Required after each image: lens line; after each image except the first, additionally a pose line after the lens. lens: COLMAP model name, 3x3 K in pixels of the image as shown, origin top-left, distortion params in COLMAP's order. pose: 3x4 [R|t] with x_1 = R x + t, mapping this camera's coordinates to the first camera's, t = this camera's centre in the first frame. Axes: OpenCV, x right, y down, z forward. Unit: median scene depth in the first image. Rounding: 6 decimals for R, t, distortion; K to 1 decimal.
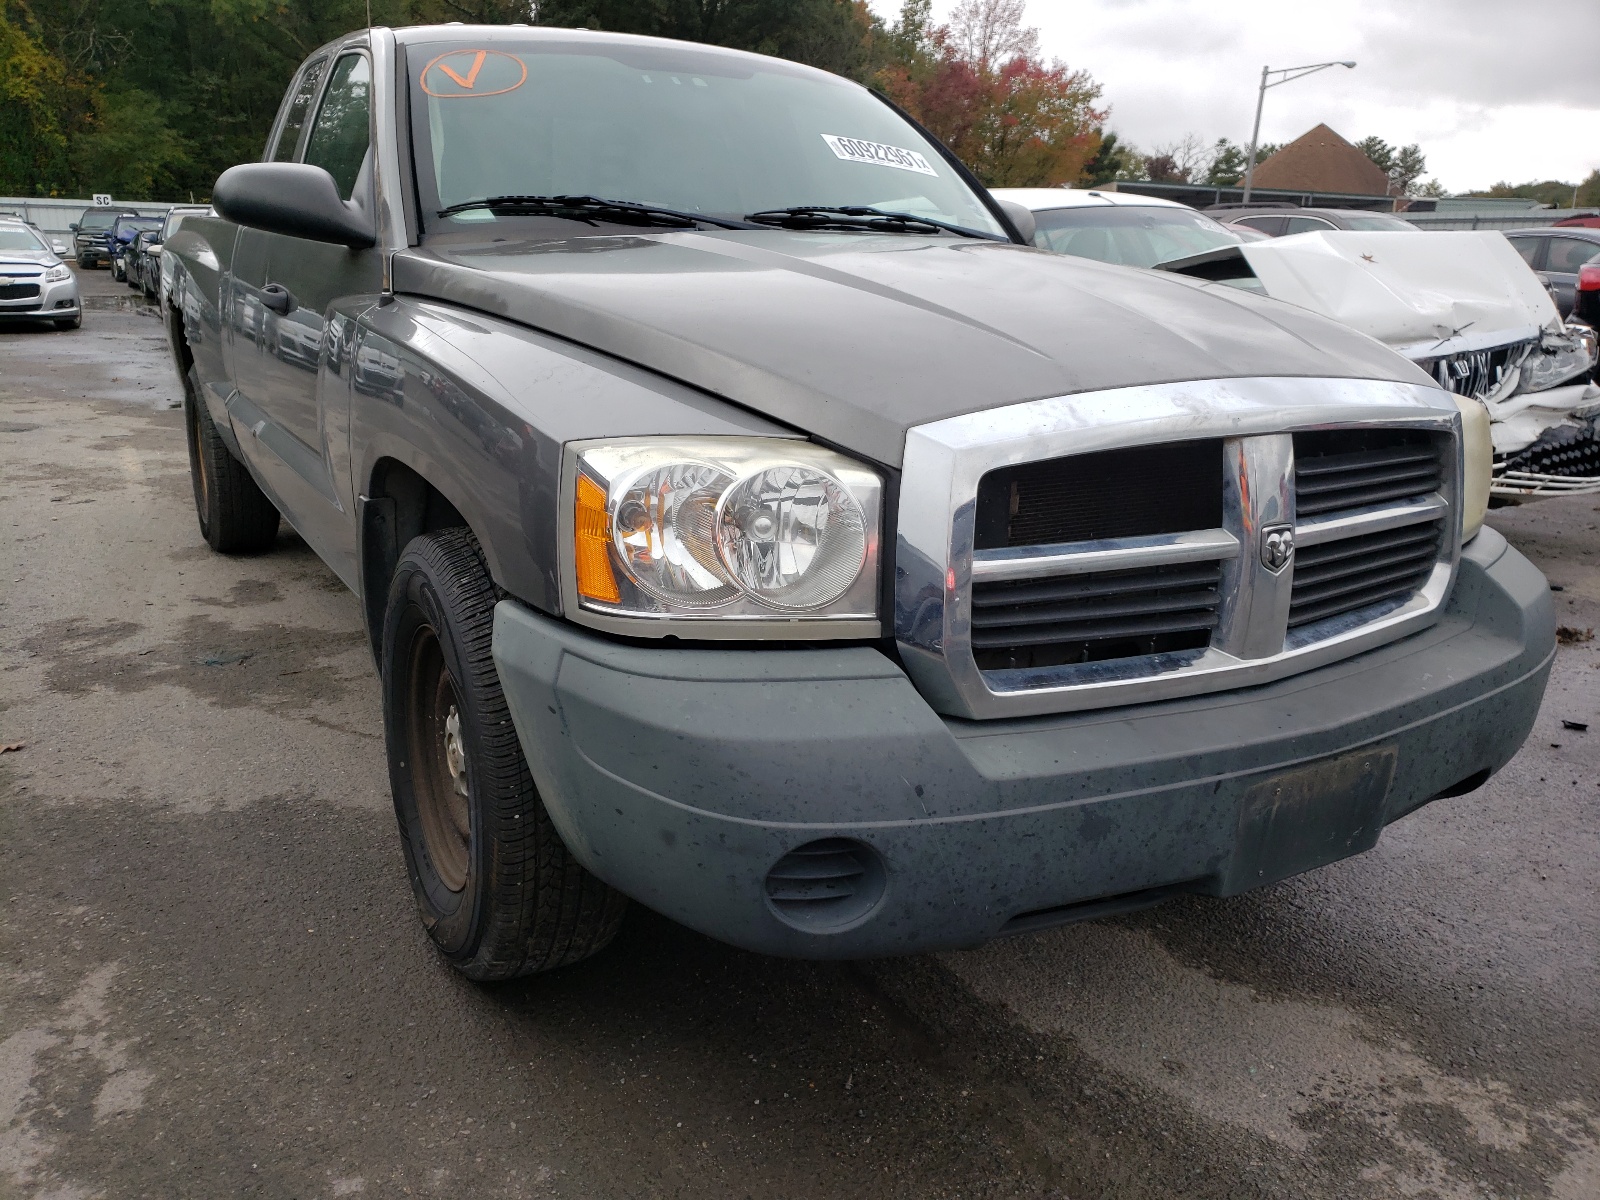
lens RADIAL K [[1232.8, 0, 806.7], [0, 1232.8, 583.2], [0, 0, 1]] dist [0.006968, 0.030589]
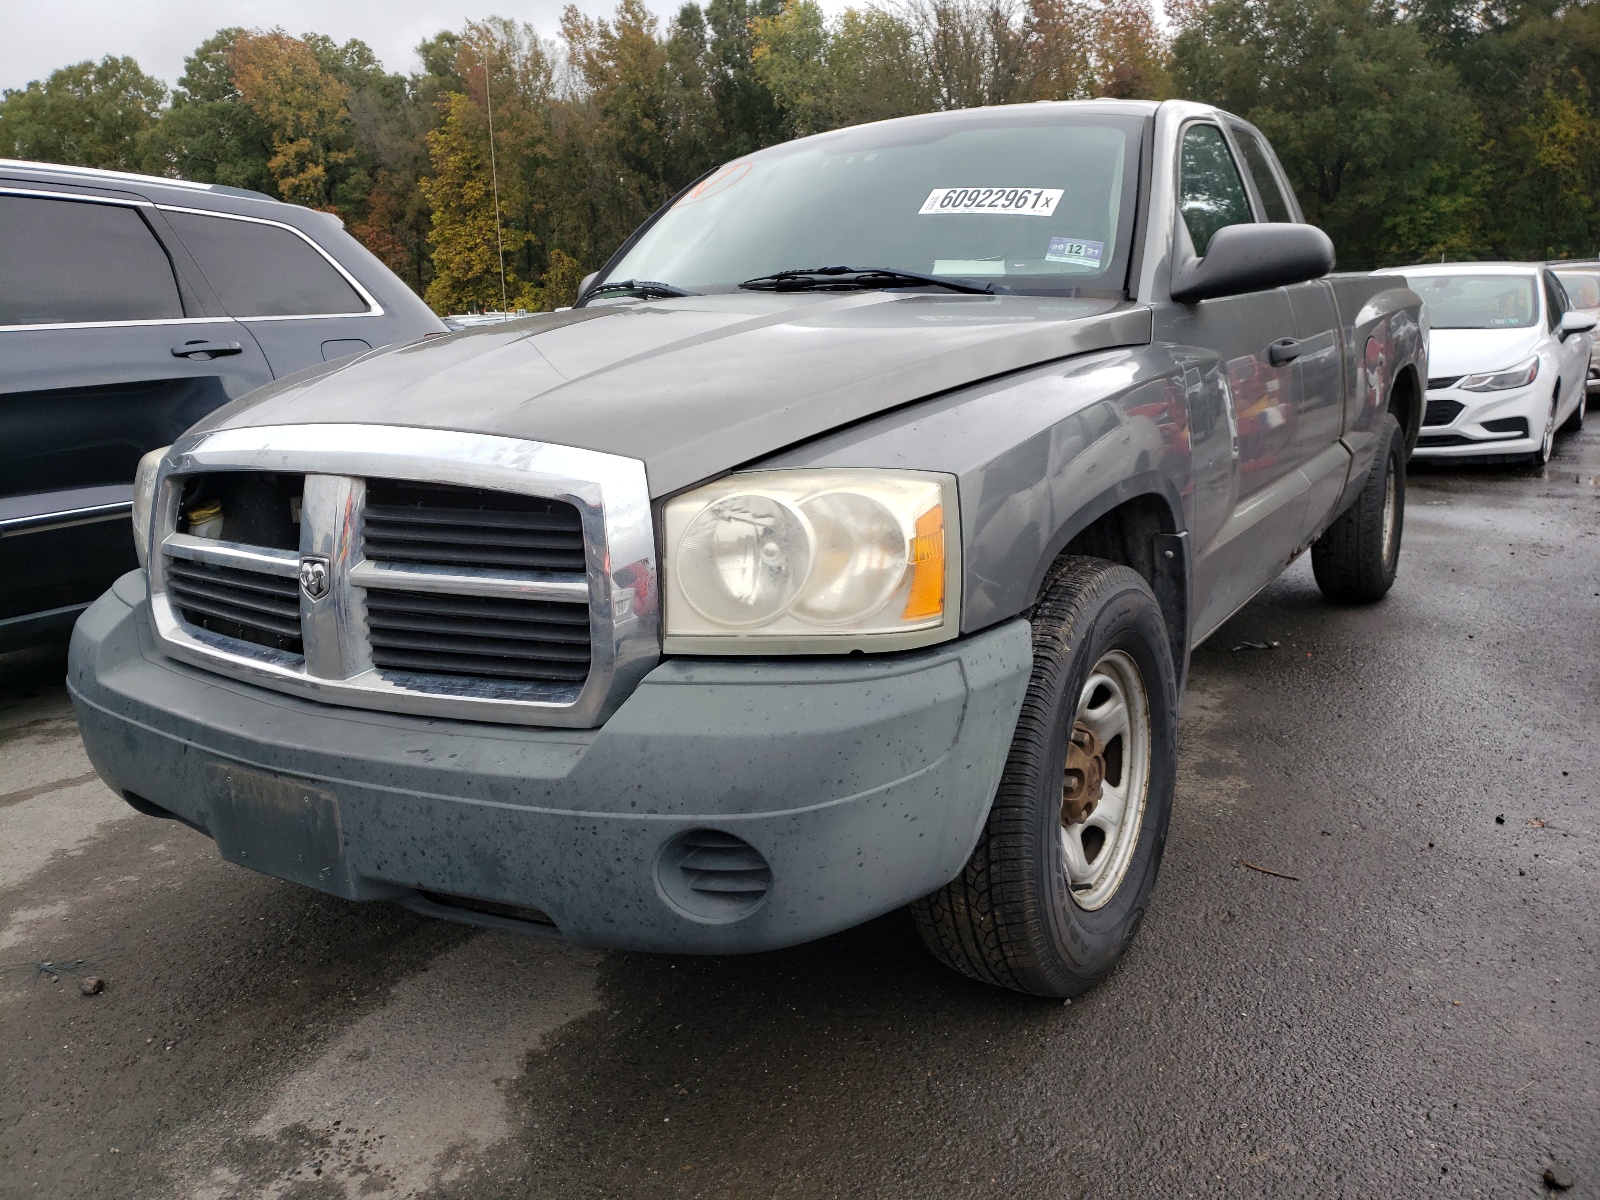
lens RADIAL K [[1232.8, 0, 815.4], [0, 1232.8, 604.8], [0, 0, 1]] dist [0.006968, 0.030589]
pose [[0.471021, 0.157866, -0.867881, 1.494726], [-0.192406, 0.978553, 0.073574, -0.166788], [0.860883, 0.132331, 0.491294, 0.832065]]
